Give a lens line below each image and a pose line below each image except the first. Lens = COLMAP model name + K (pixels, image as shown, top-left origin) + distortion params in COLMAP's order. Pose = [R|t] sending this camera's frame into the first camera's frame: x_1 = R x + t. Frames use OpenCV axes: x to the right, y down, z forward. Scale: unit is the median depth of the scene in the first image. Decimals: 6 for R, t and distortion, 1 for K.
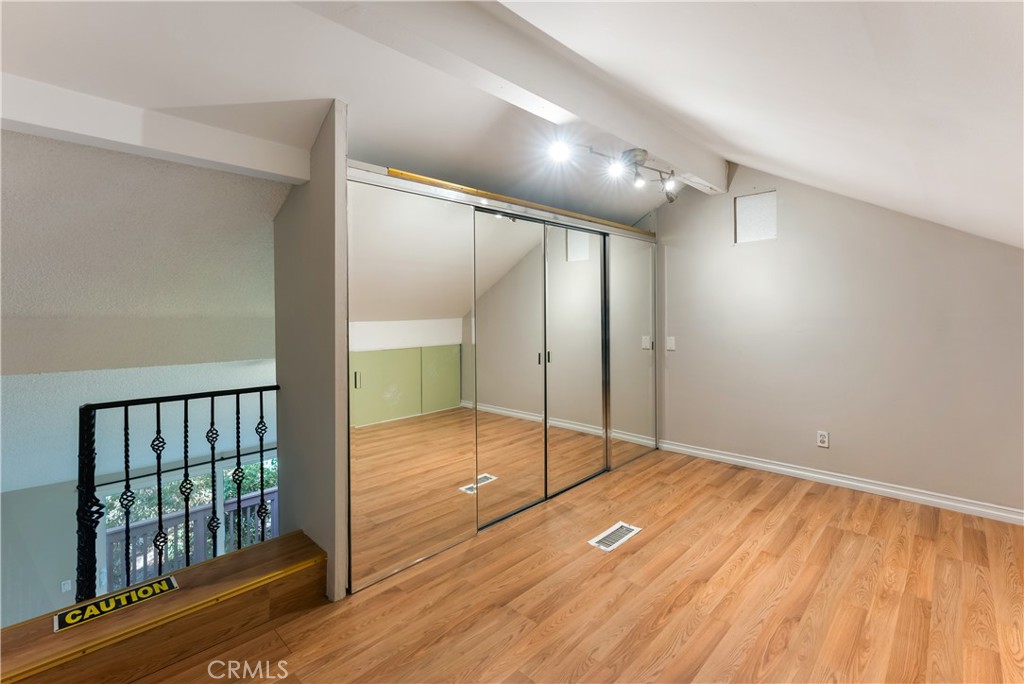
lens RADIAL K [[463.6, 0, 511.9], [0, 463.6, 314.2], [0, 0, 1]] dist [-0.000499, -0.000014]
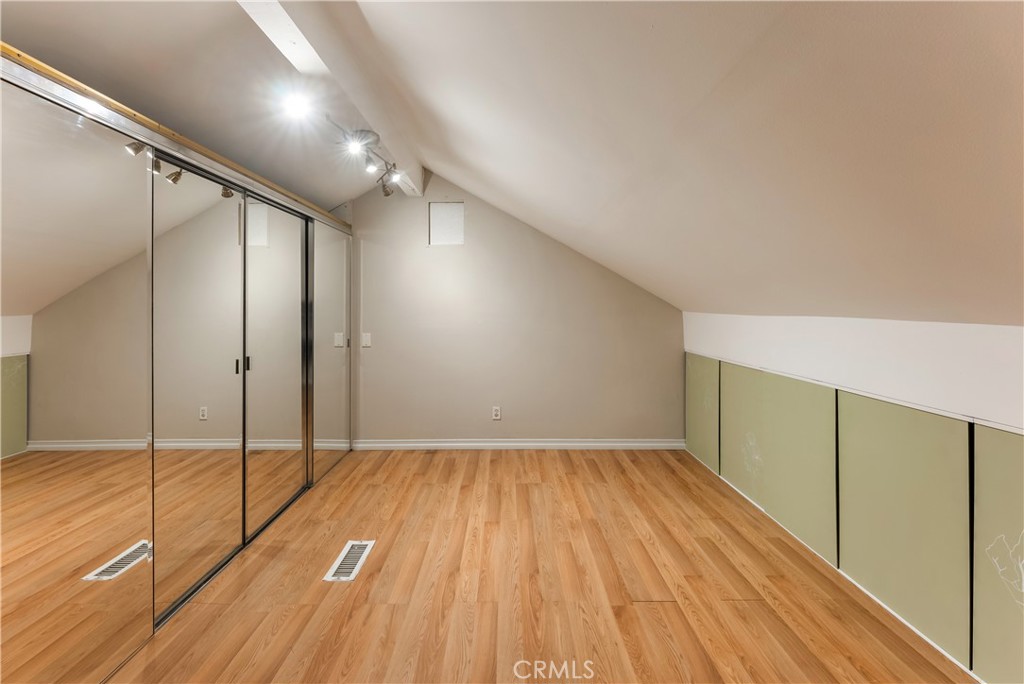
lens RADIAL K [[448.0, 0, 510.8], [0, 448.0, 307.8], [0, 0, 1]] dist [0.000895, -0.000314]
pose [[0.713317, 0.007076, 0.700806, -0.141004], [-0.002697, 0.999969, -0.007352, 0.001964], [-0.700836, 0.003354, 0.713314, 0.149210]]
